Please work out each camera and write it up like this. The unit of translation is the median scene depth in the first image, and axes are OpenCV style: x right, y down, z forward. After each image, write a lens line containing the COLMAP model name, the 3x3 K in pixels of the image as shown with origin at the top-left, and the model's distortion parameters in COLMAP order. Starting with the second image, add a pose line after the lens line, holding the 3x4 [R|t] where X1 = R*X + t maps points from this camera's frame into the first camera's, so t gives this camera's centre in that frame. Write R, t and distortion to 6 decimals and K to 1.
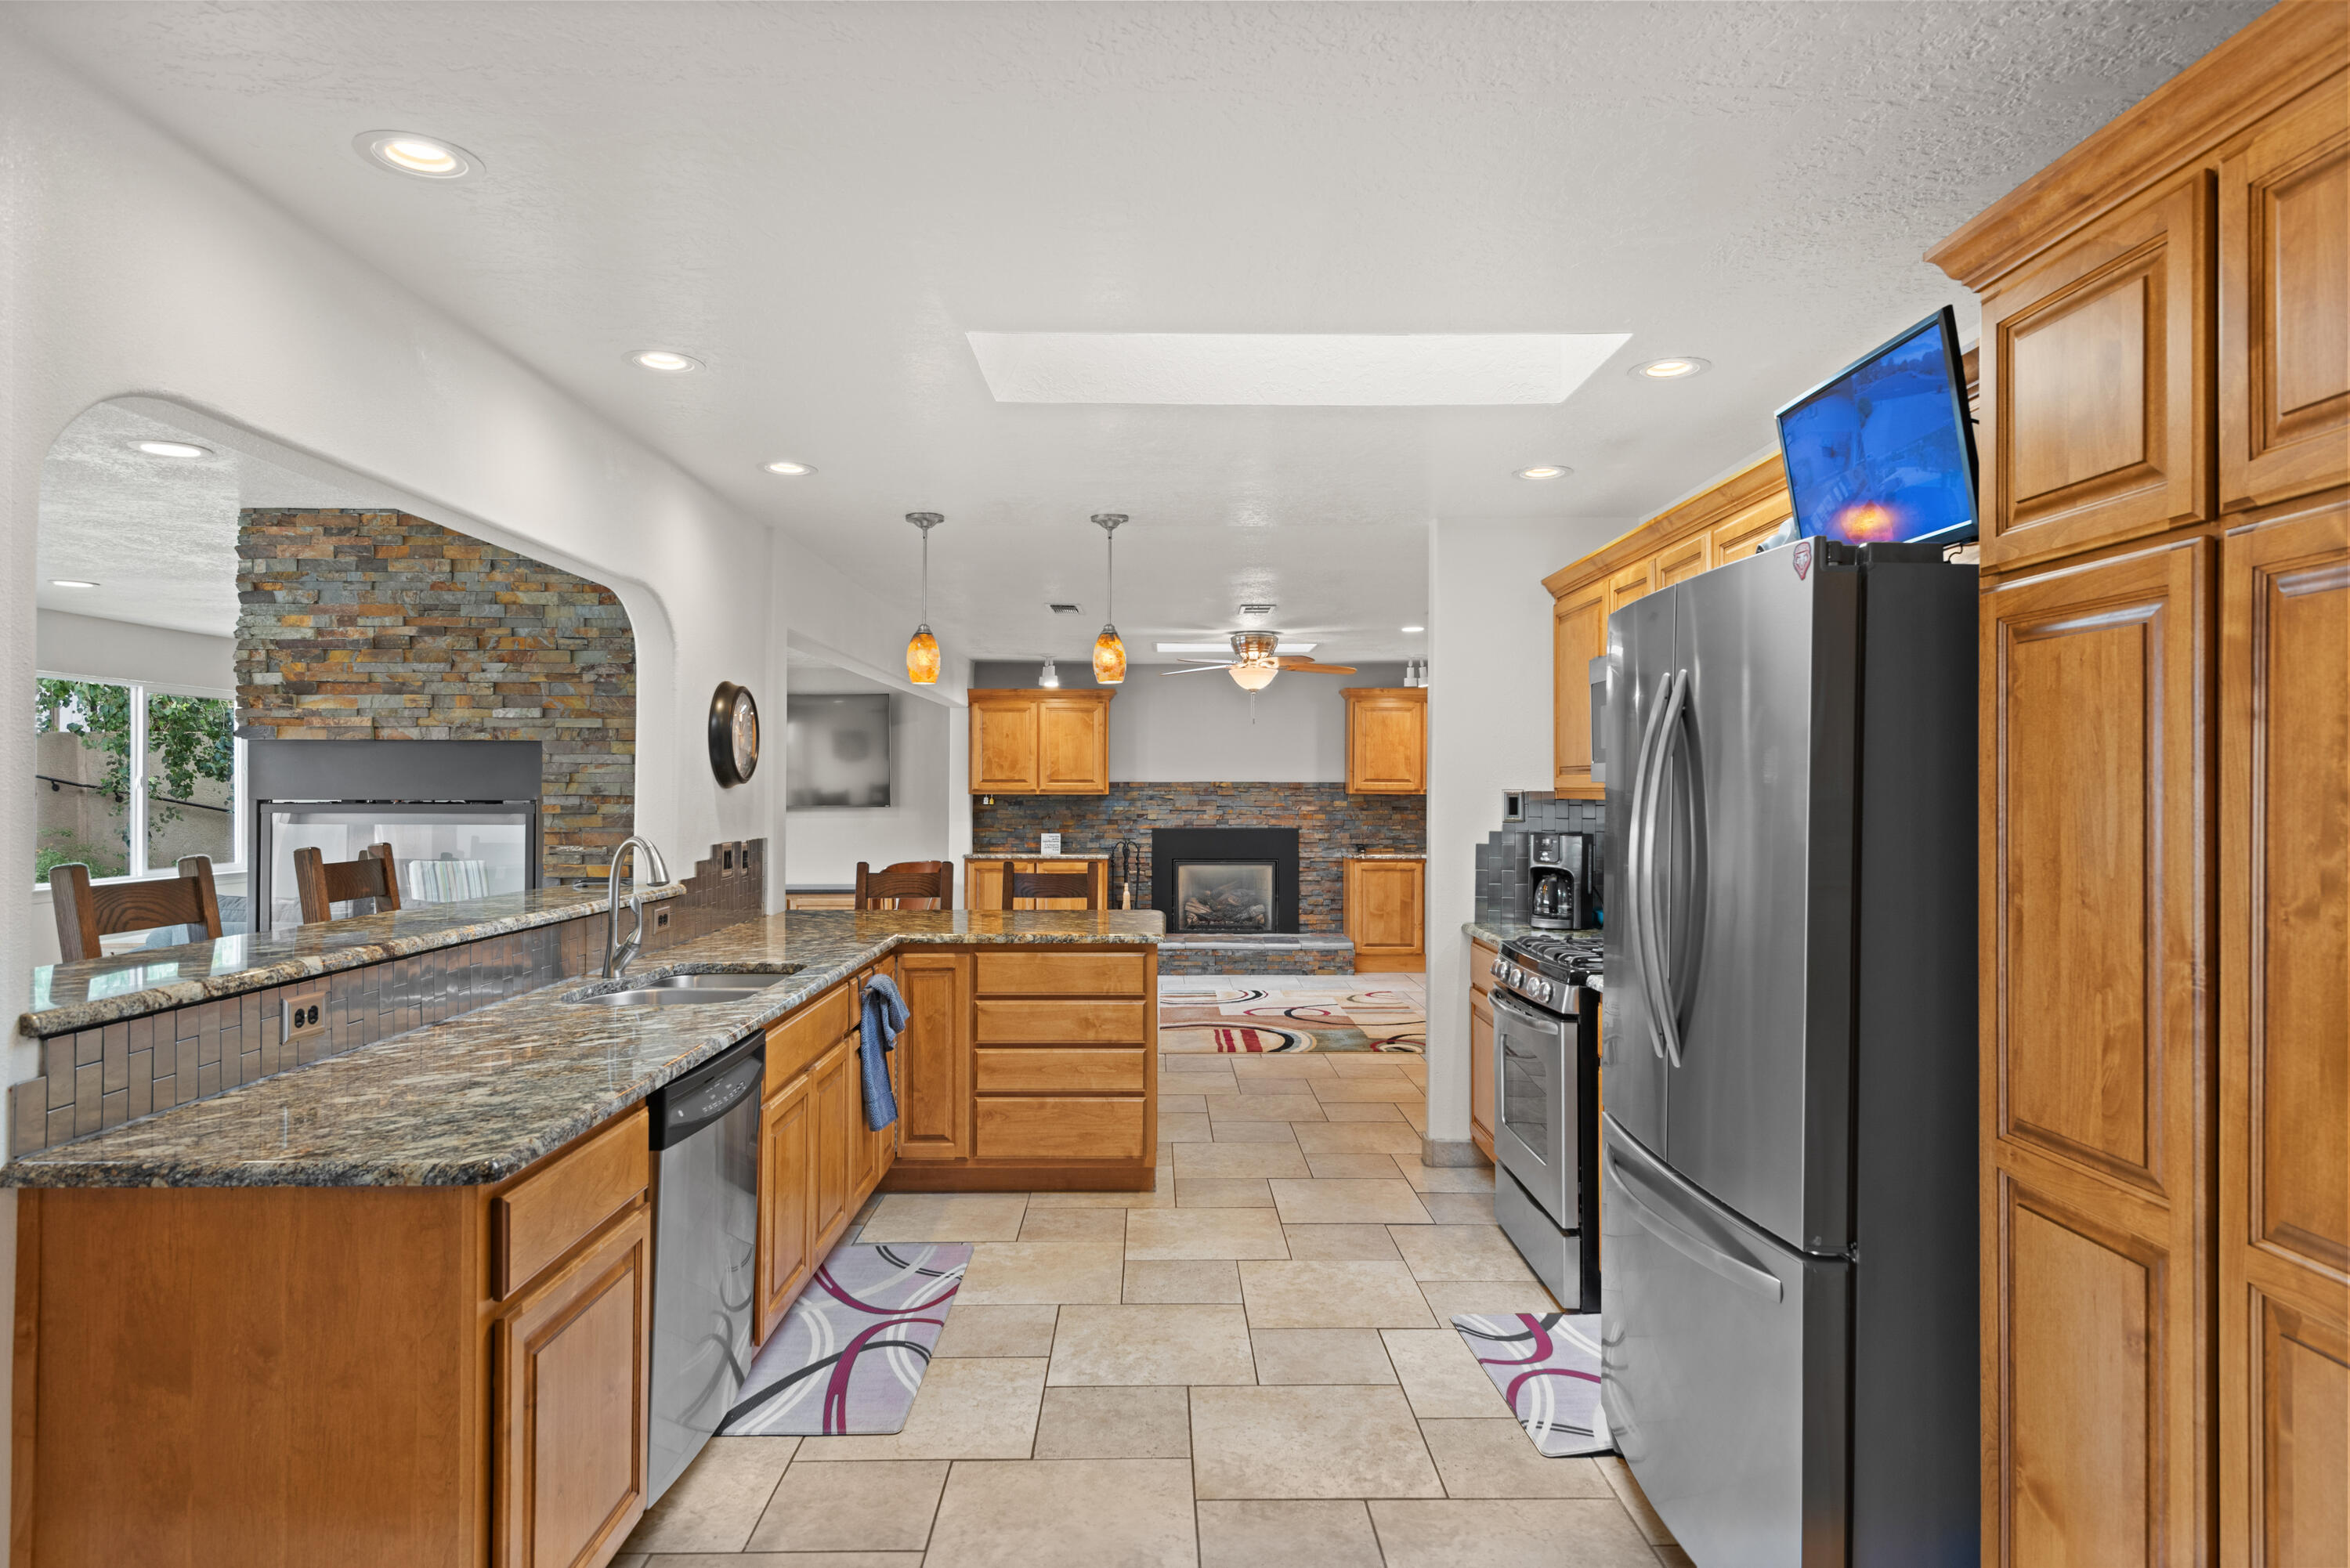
lens RADIAL K [[1354.2, 0, 1178.8], [0, 1354.2, 784.5], [0, 0, 1]] dist [0.032826, -0.019753]
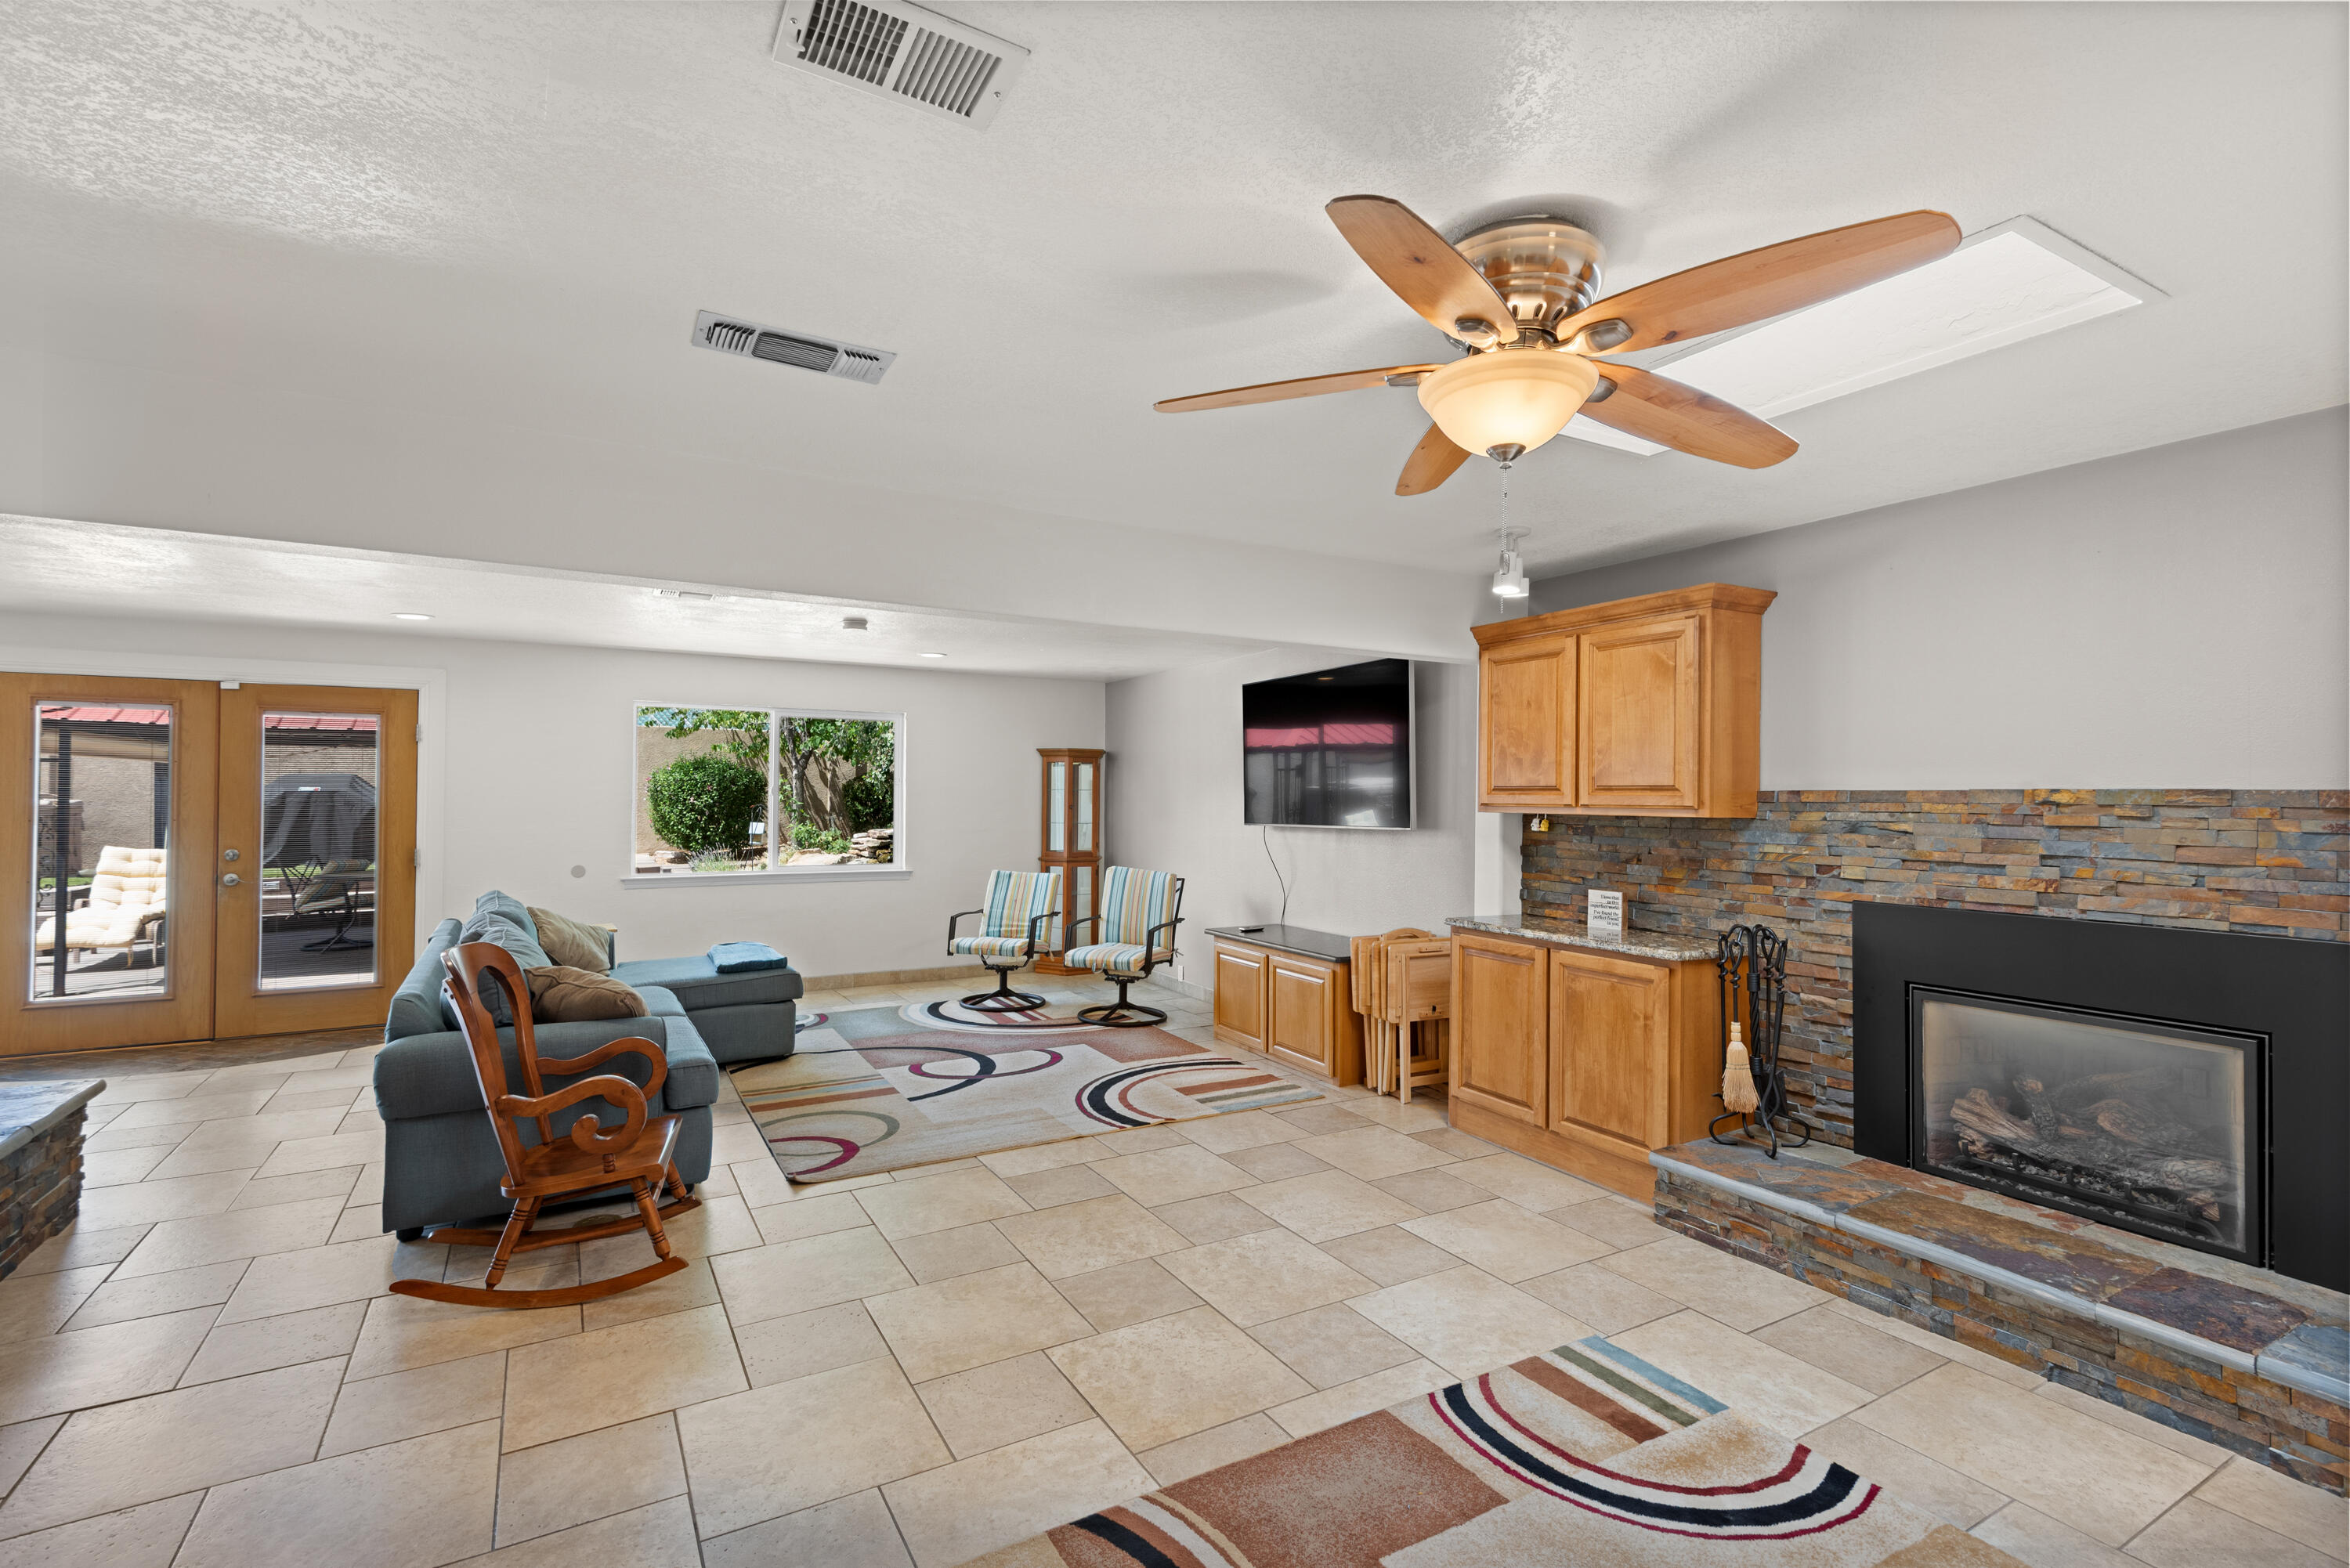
lens RADIAL K [[1063.8, 0, 1170.2], [0, 1063.8, 772.5], [0, 0, 1]] dist [0.031497, -0.016047]
pose [[0.479688, -0.018166, -0.877251, 0.409366], [-0.004407, 0.999723, -0.023112, 0.002960], [0.877428, 0.014953, 0.479475, 1.549890]]
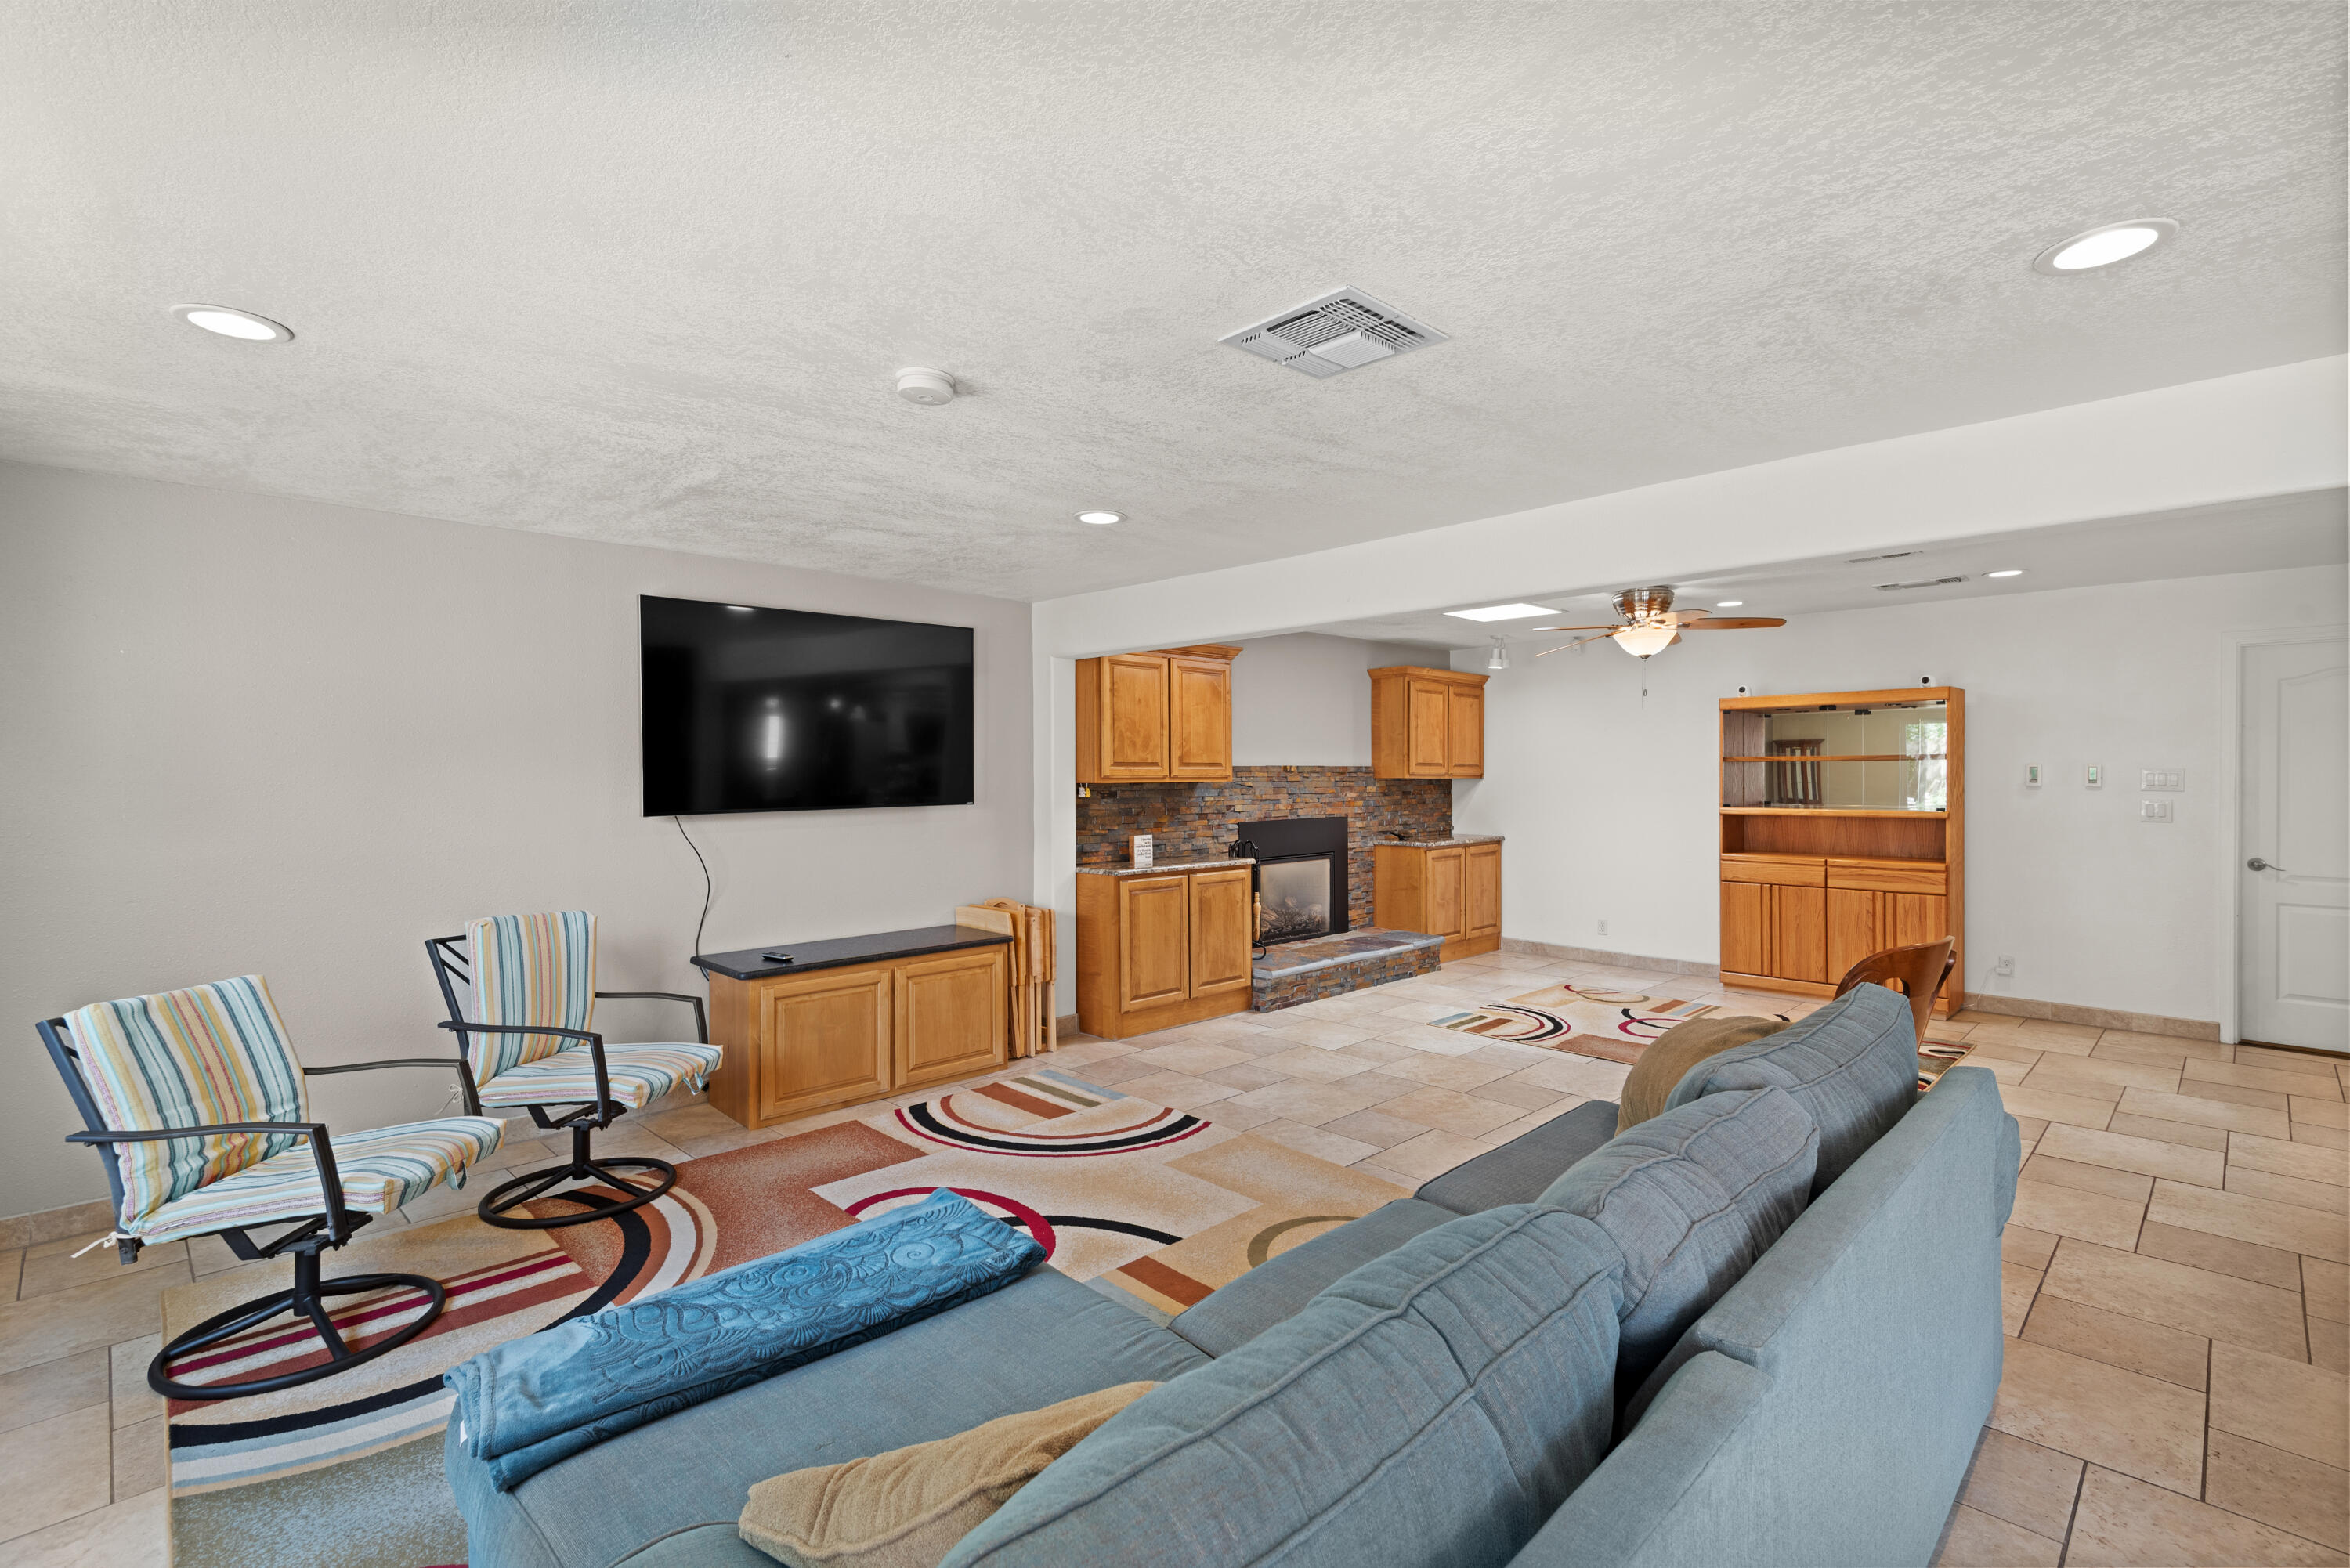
lens RADIAL K [[1063.8, 0, 1180.2], [0, 1063.8, 776.6], [0, 0, 1]] dist [0.031497, -0.016047]
pose [[0.721486, -0.006230, 0.692401, -1.159656], [0.000720, 0.999966, 0.008247, -0.001167], [-0.692429, -0.005451, 0.721465, 1.333473]]
